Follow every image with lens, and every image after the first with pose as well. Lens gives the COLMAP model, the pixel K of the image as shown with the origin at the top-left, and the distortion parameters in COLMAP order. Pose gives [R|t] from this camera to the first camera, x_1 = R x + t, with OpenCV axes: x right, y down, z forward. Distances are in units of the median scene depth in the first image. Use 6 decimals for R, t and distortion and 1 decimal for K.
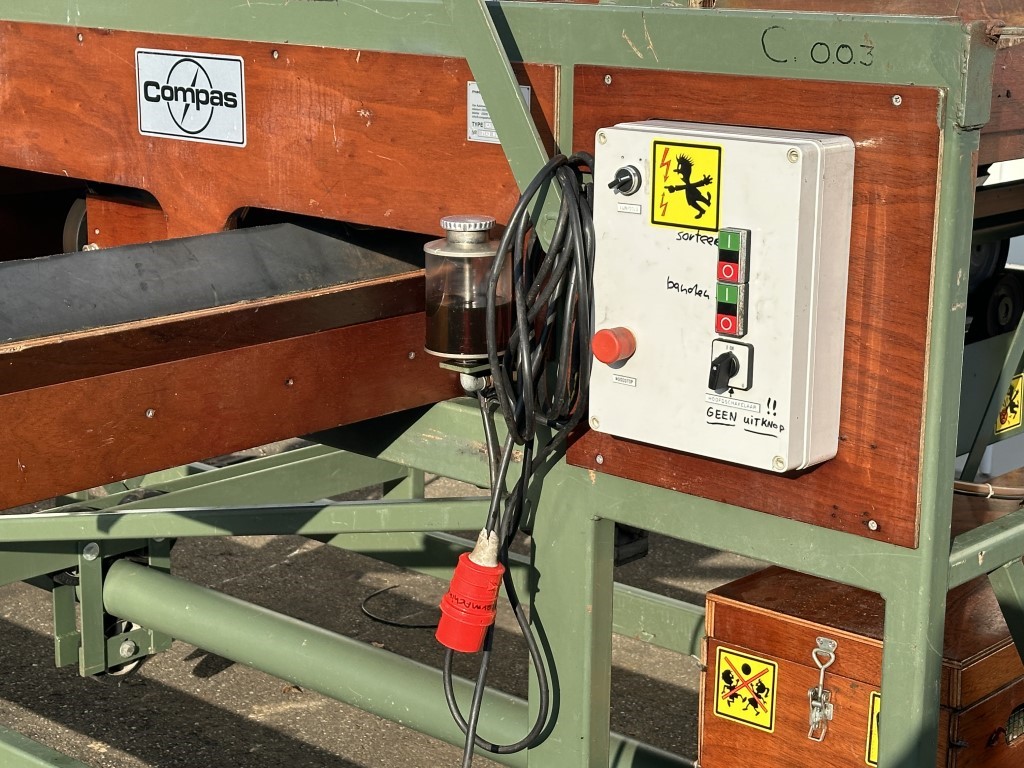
lens RADIAL K [[1943.2, 0, 512.0], [0, 1943.2, 384.0], [0, 0, 1]] dist [0.101497, 0.164166]
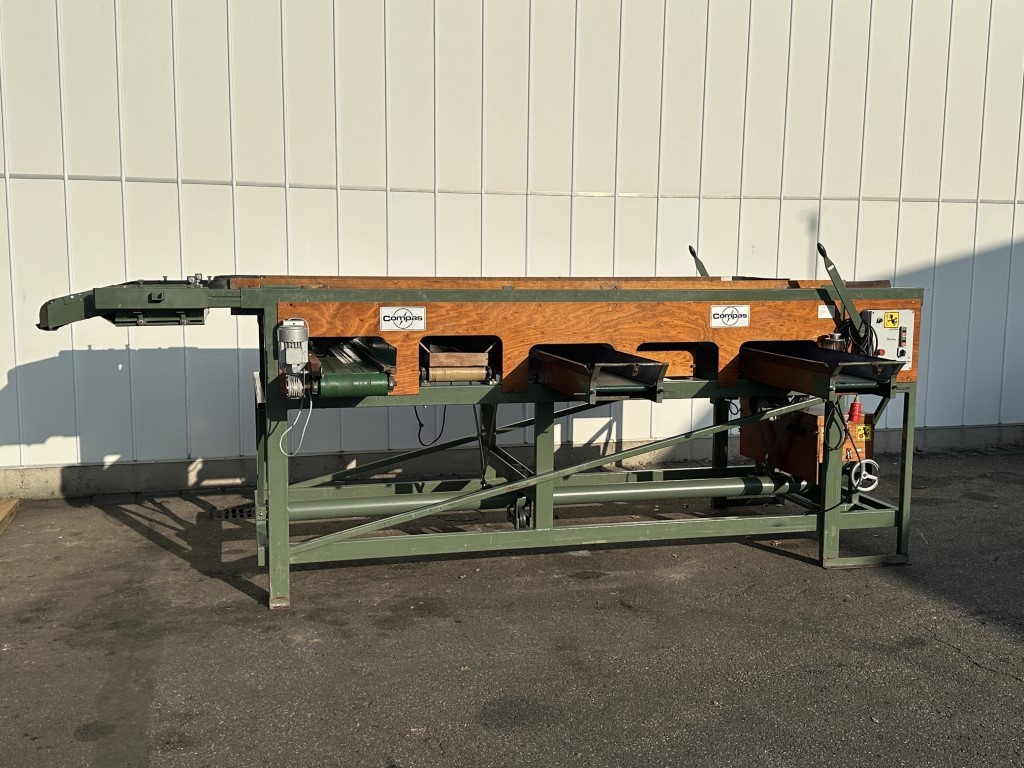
lens RADIAL K [[1059.1, 0, 512.0], [0, 1059.1, 384.0], [0, 0, 1]] dist [0.194487, -0.436804]
pose [[0.552434, -0.104340, 0.827000, -2.459326], [0.190117, 0.981756, -0.003132, -0.098347], [-0.811586, 0.158957, 0.562193, 0.174155]]
